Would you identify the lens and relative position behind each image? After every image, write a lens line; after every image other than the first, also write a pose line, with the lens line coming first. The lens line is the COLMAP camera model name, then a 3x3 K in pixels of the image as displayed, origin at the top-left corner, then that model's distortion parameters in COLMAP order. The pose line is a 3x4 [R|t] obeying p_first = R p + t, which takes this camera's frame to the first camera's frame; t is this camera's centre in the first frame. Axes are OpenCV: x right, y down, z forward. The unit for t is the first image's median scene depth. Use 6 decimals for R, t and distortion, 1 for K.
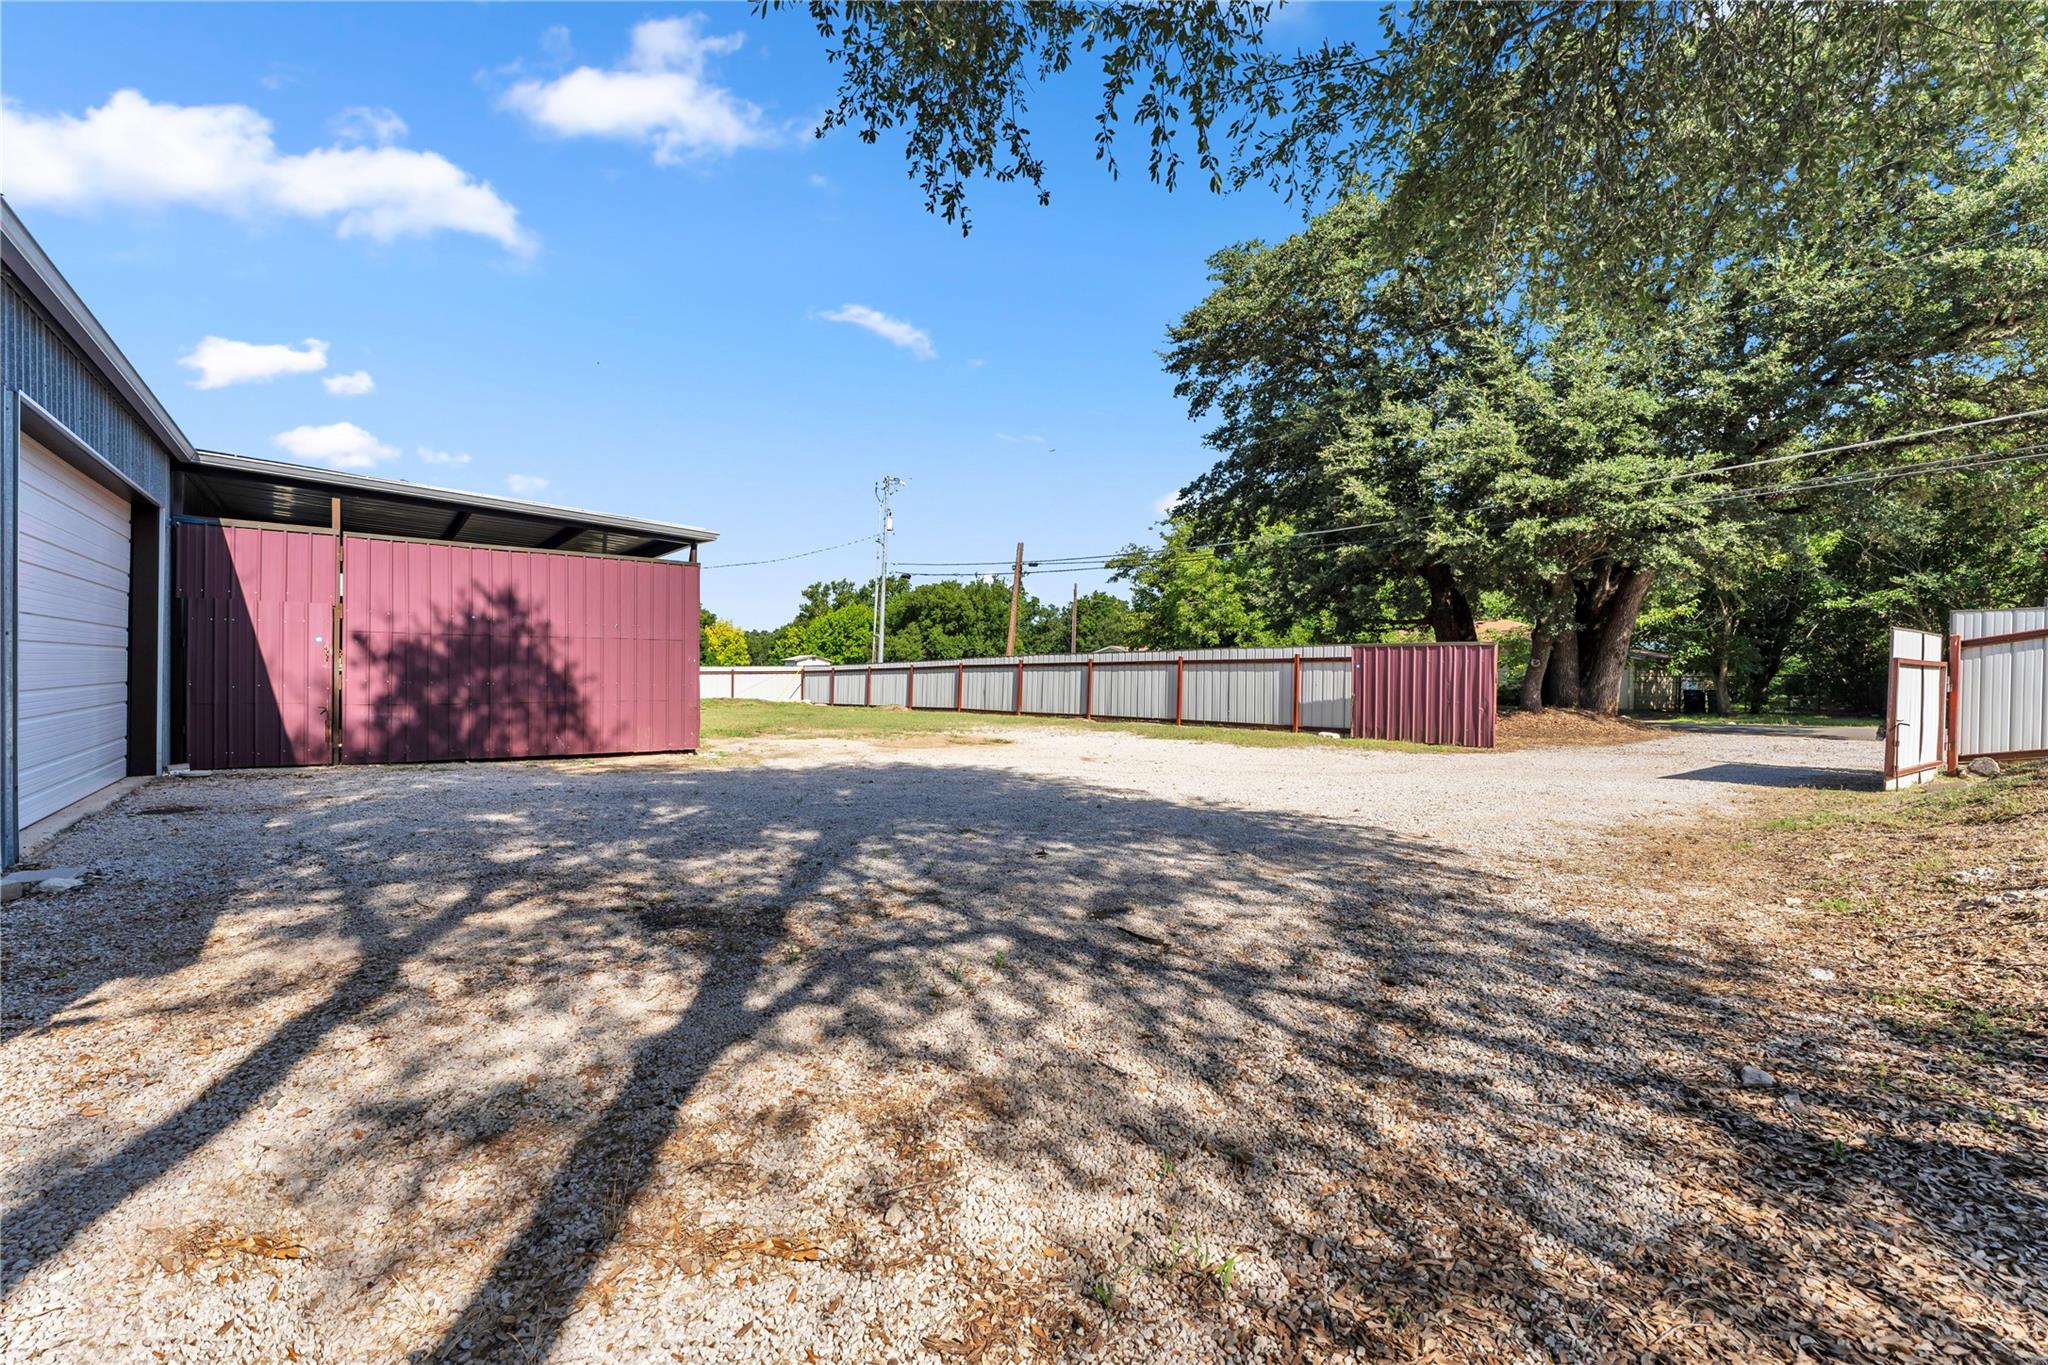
lens RADIAL K [[836.0, 0, 1024.0], [0, 836.0, 682.5], [0, 0, 1]] dist [-0.001584, 0.000148]
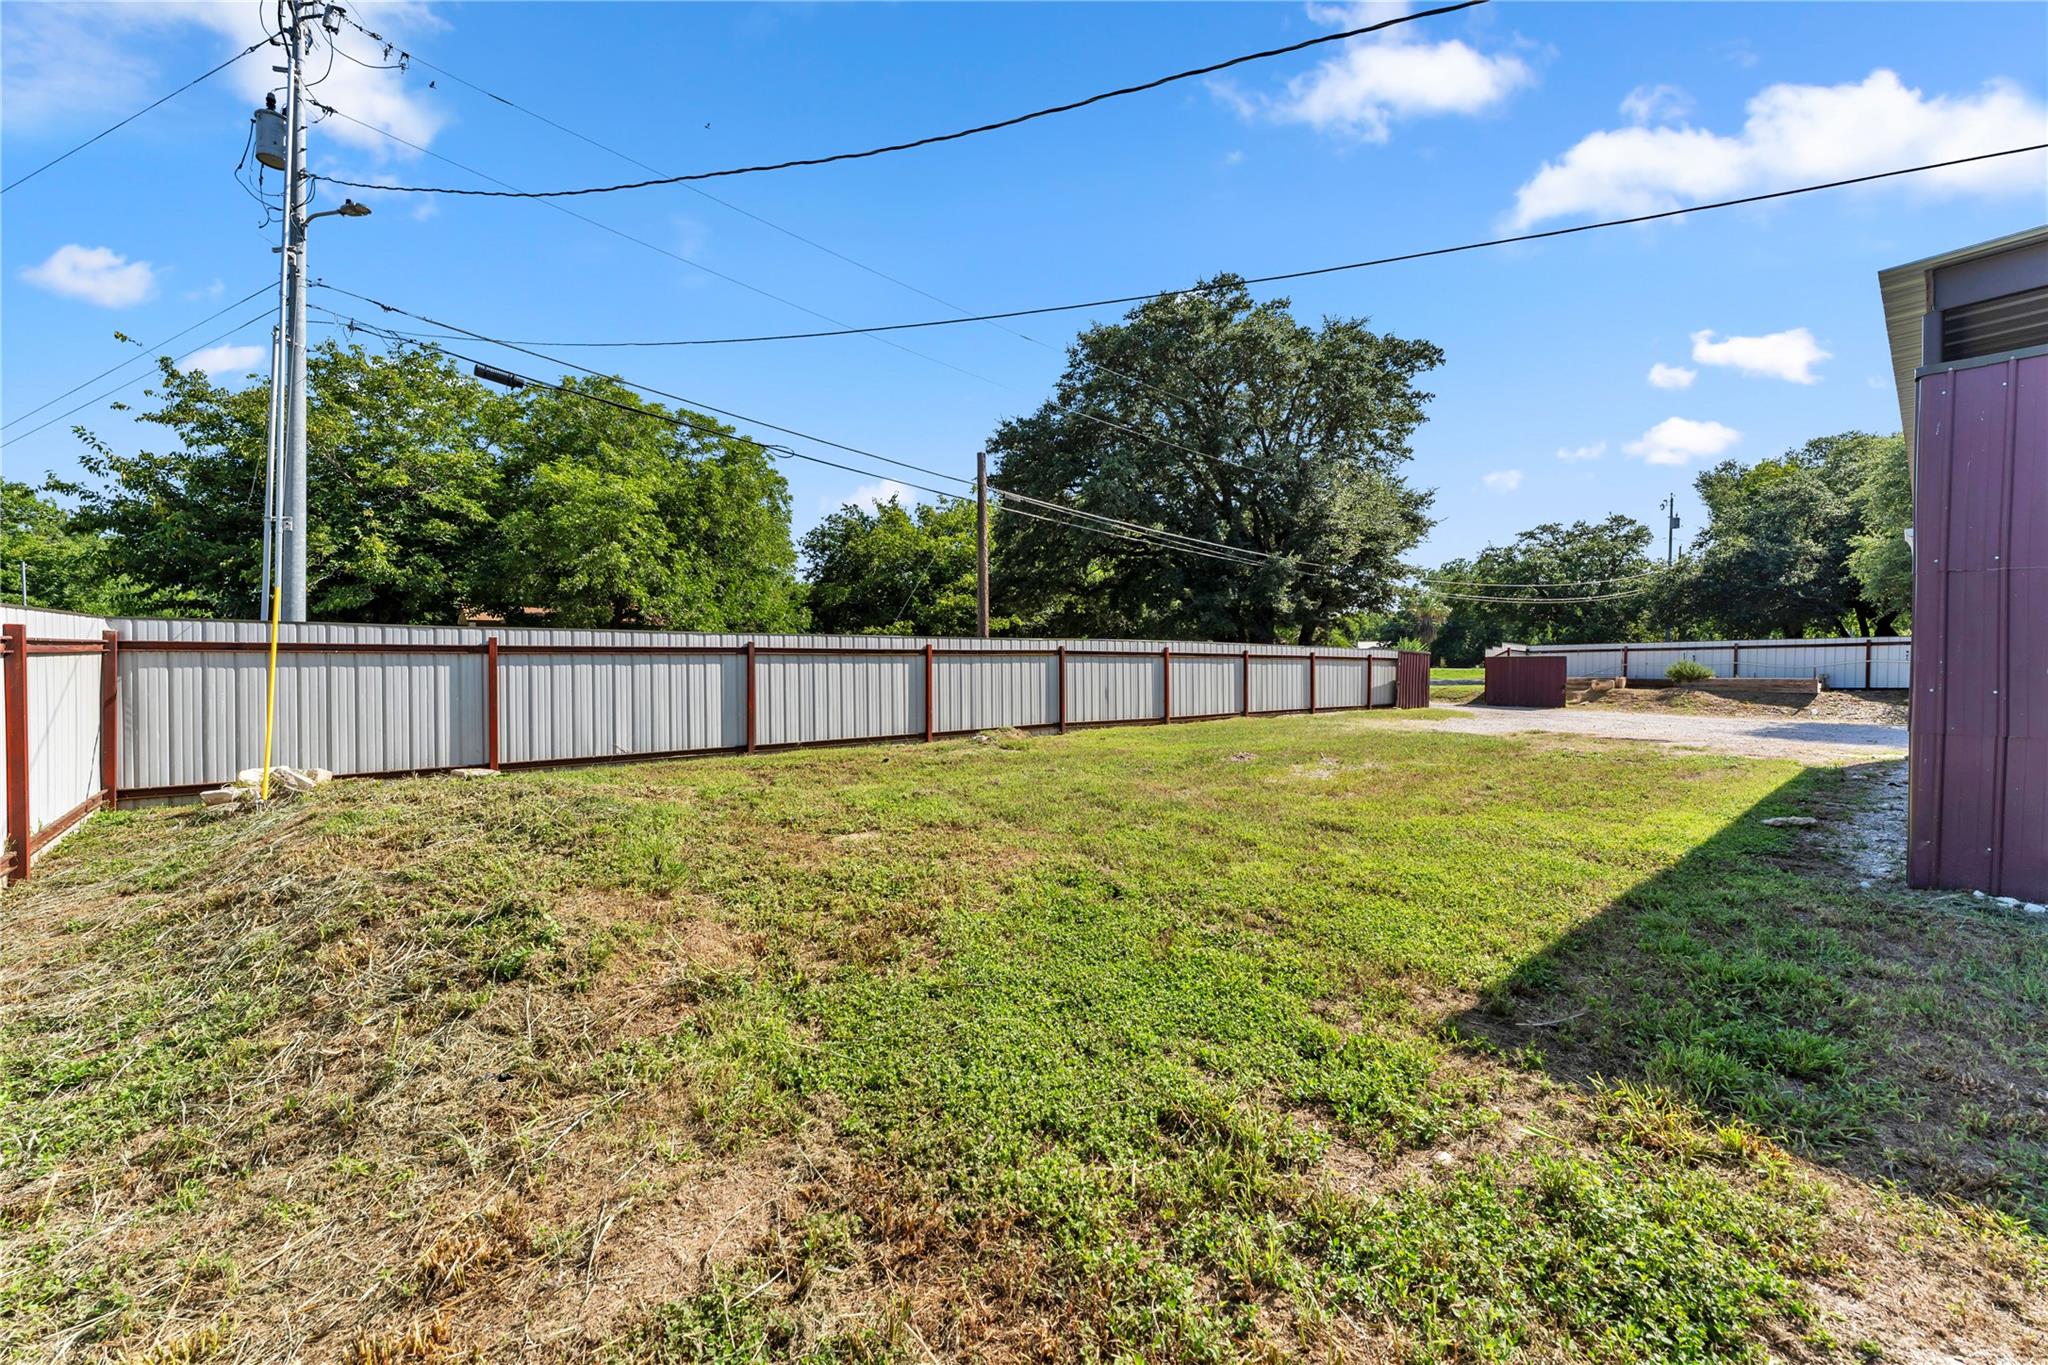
lens RADIAL K [[836.0, 0, 1024.0], [0, 836.0, 682.5], [0, 0, 1]] dist [-0.001584, 0.000148]
pose [[-0.013790, -0.009561, 0.999859, -0.579196], [0.018835, 0.999774, 0.009820, -0.002850], [-0.999728, 0.018967, -0.013607, 0.938029]]
